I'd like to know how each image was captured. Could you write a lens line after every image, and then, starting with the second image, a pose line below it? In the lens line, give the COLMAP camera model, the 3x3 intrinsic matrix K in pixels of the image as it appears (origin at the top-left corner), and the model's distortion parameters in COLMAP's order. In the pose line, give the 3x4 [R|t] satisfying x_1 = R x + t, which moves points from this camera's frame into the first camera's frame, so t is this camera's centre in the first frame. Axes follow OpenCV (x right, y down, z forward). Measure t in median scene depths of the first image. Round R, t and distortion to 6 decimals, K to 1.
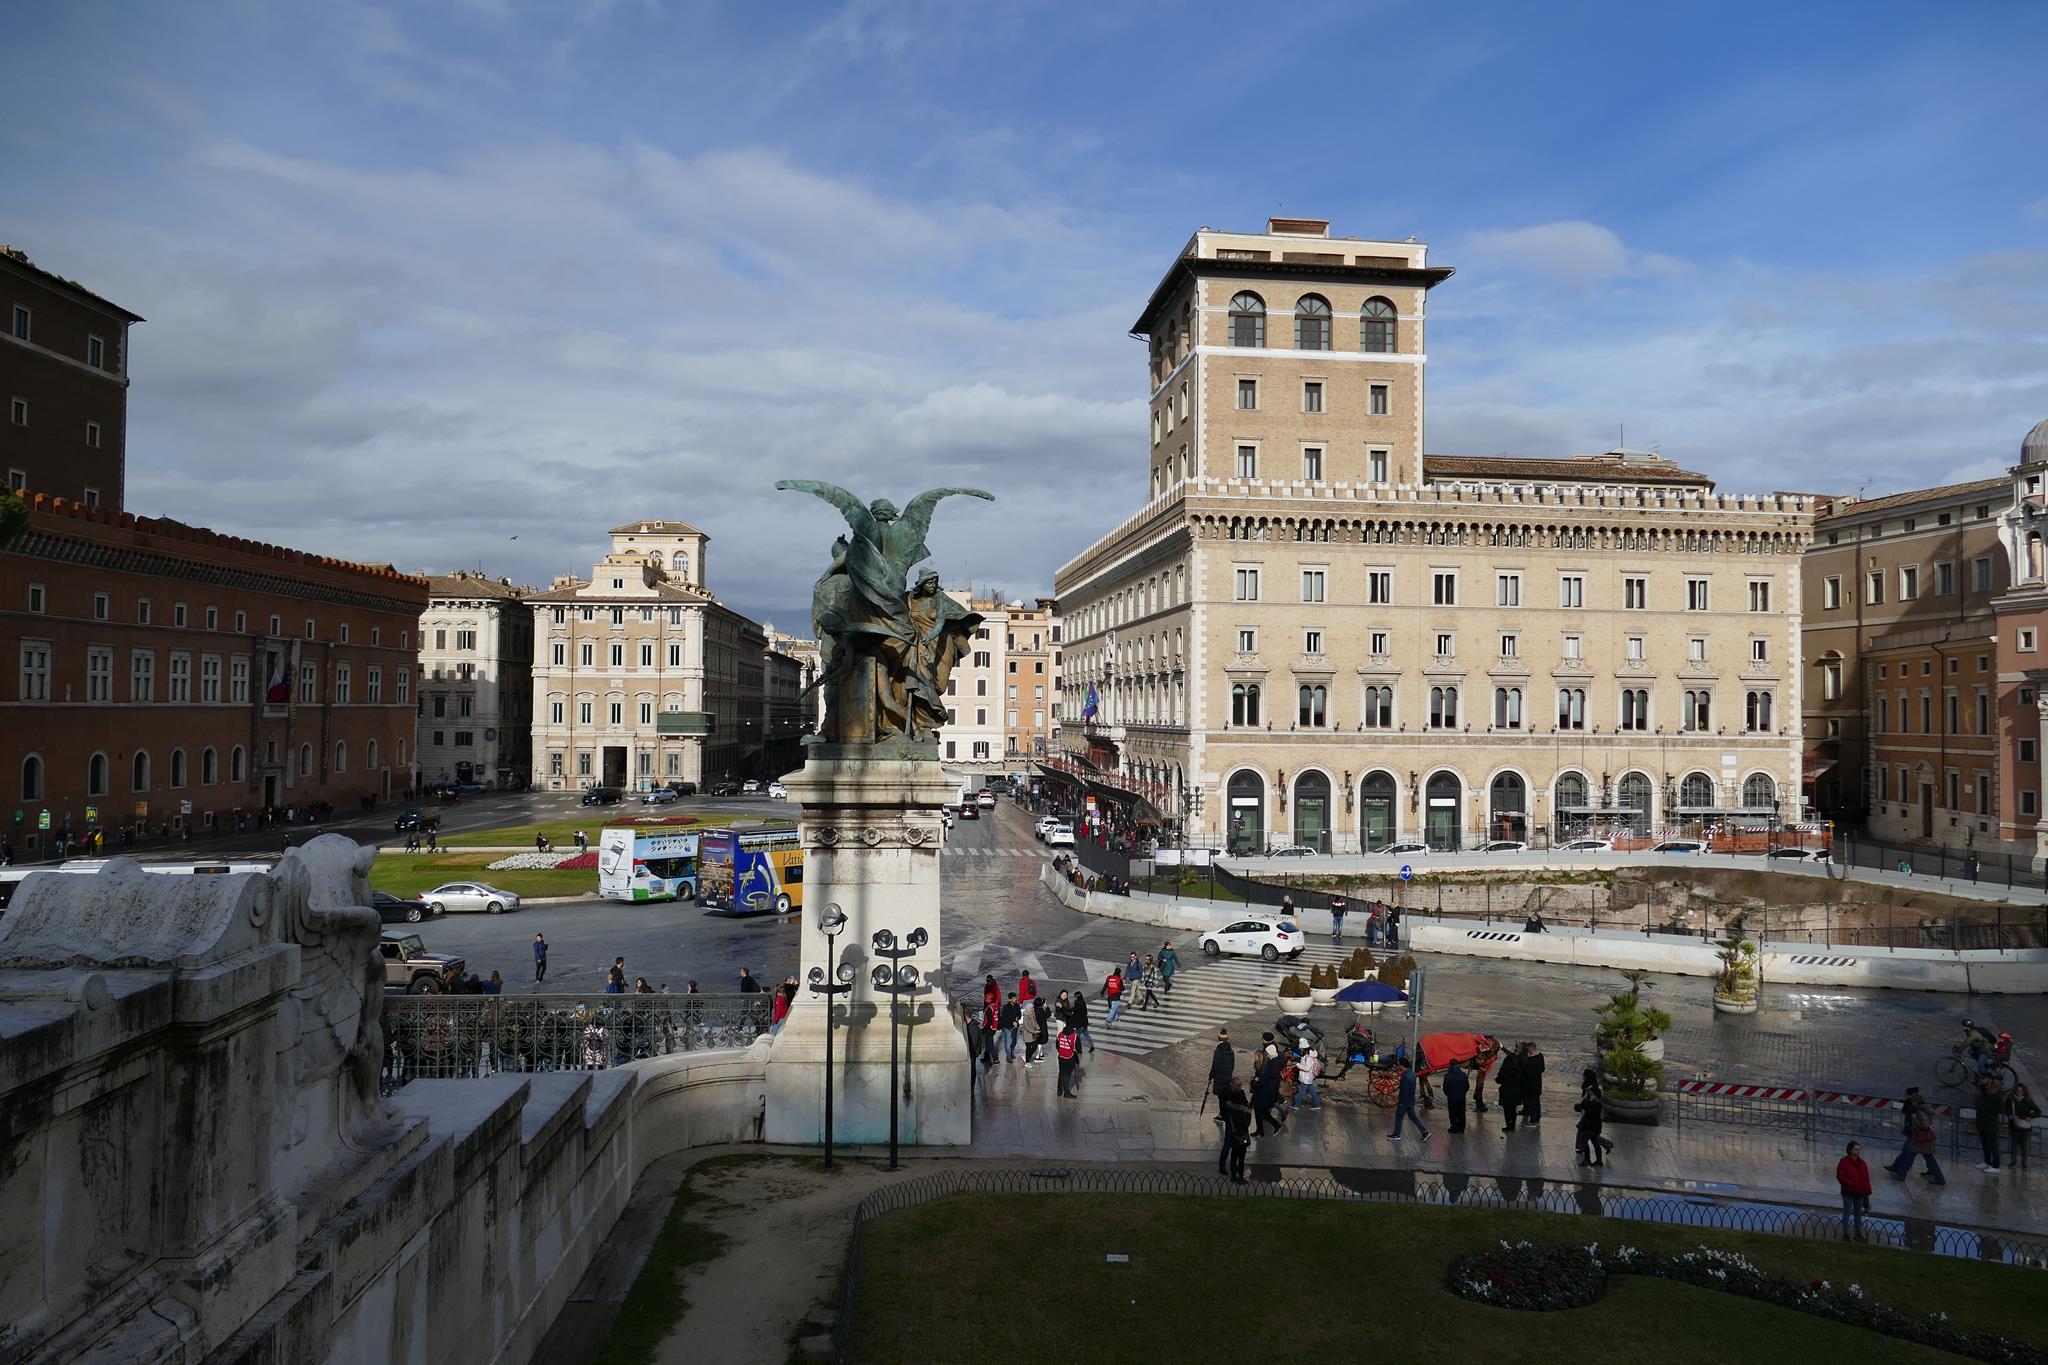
lens RADIAL K [[1454.3, 0, 1026.5], [0, 1454.3, 675.5], [0, 0, 1]] dist [-0.009855, -0.002208]
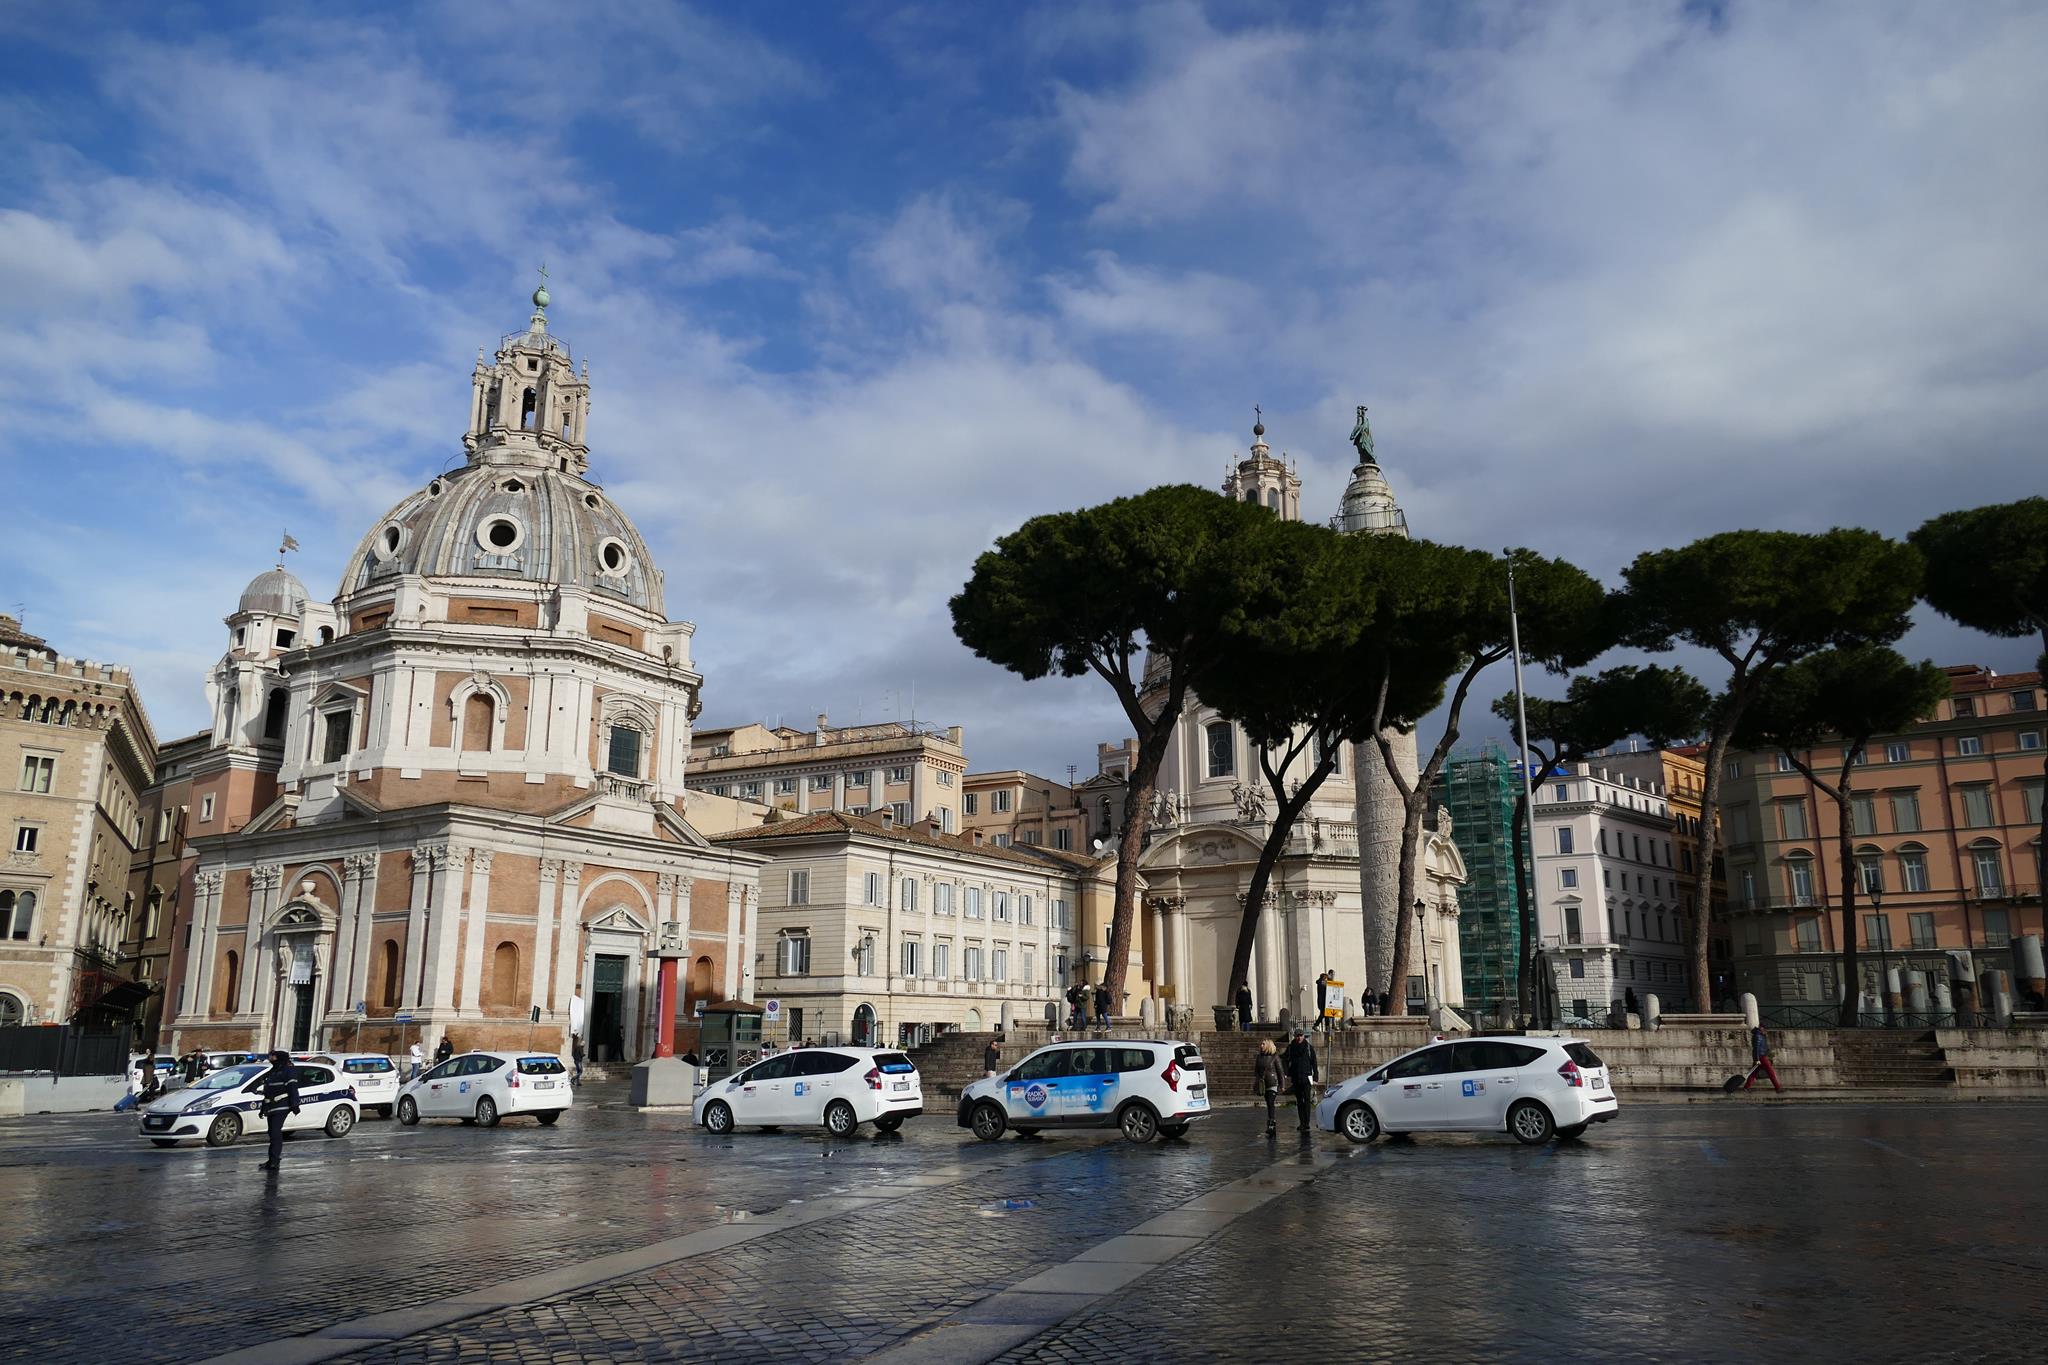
lens RADIAL K [[1461.3, 0, 1028.1], [0, 1461.3, 676.9], [0, 0, 1]] dist [-0.015405, 0.005929]
pose [[0.731509, 0.152447, 0.664571, 0.376145], [-0.005485, 0.975969, -0.217841, 0.071458], [-0.681810, 0.155707, 0.714766, 0.017843]]
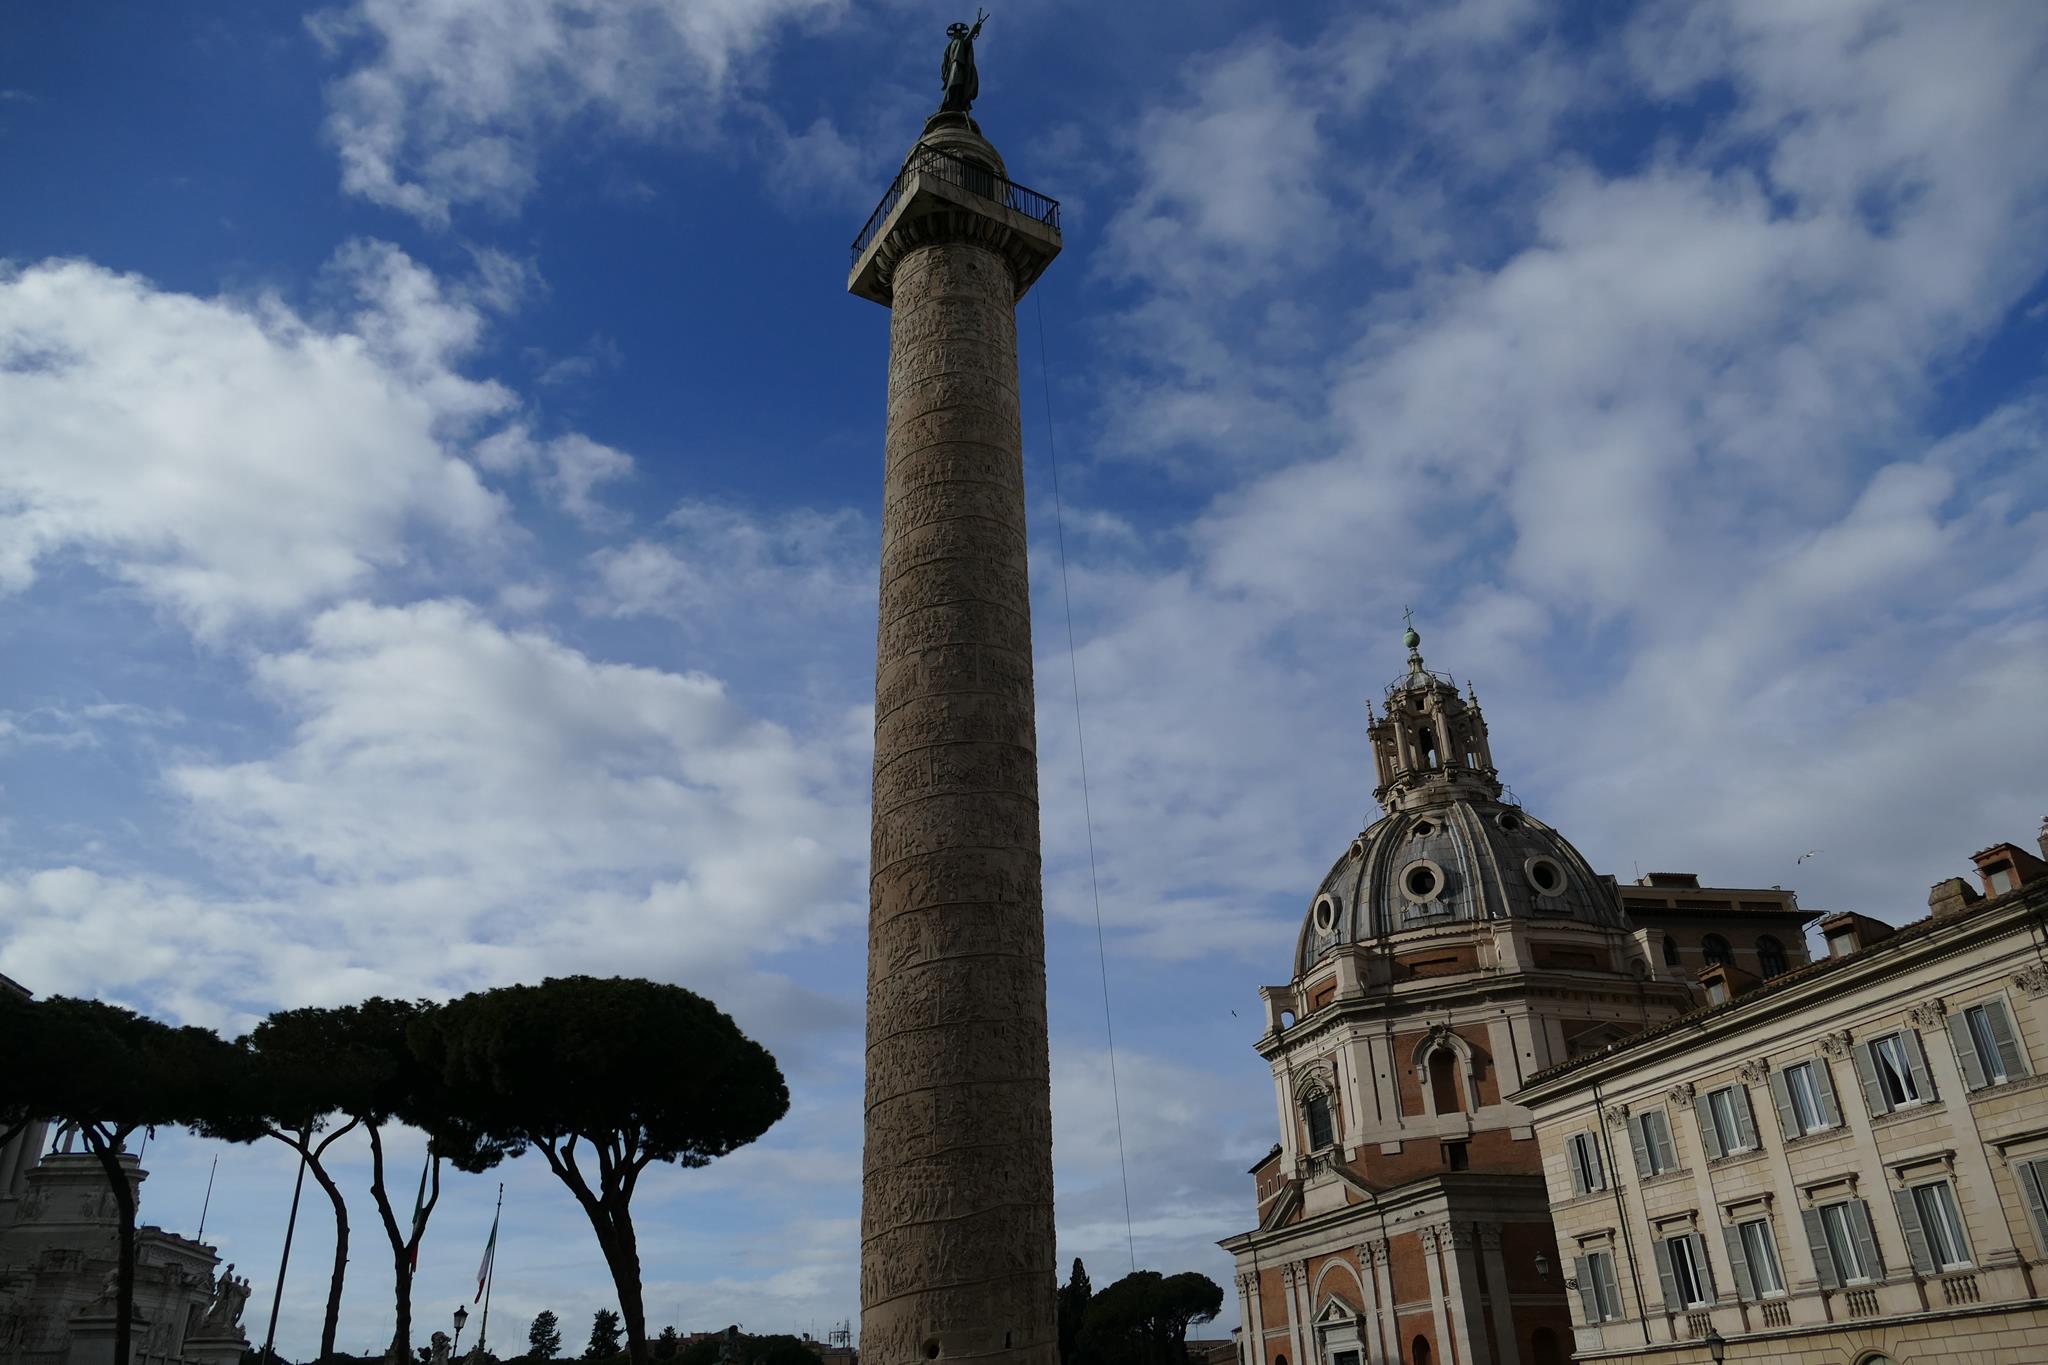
lens RADIAL K [[1461.3, 0, 1028.1], [0, 1461.3, 676.9], [0, 0, 1]] dist [-0.015405, 0.005929]
pose [[0.047110, -0.480517, -0.875719, 1.376851], [0.061806, 0.876415, -0.477574, 0.087061], [0.996976, -0.031626, 0.070987, 0.476114]]
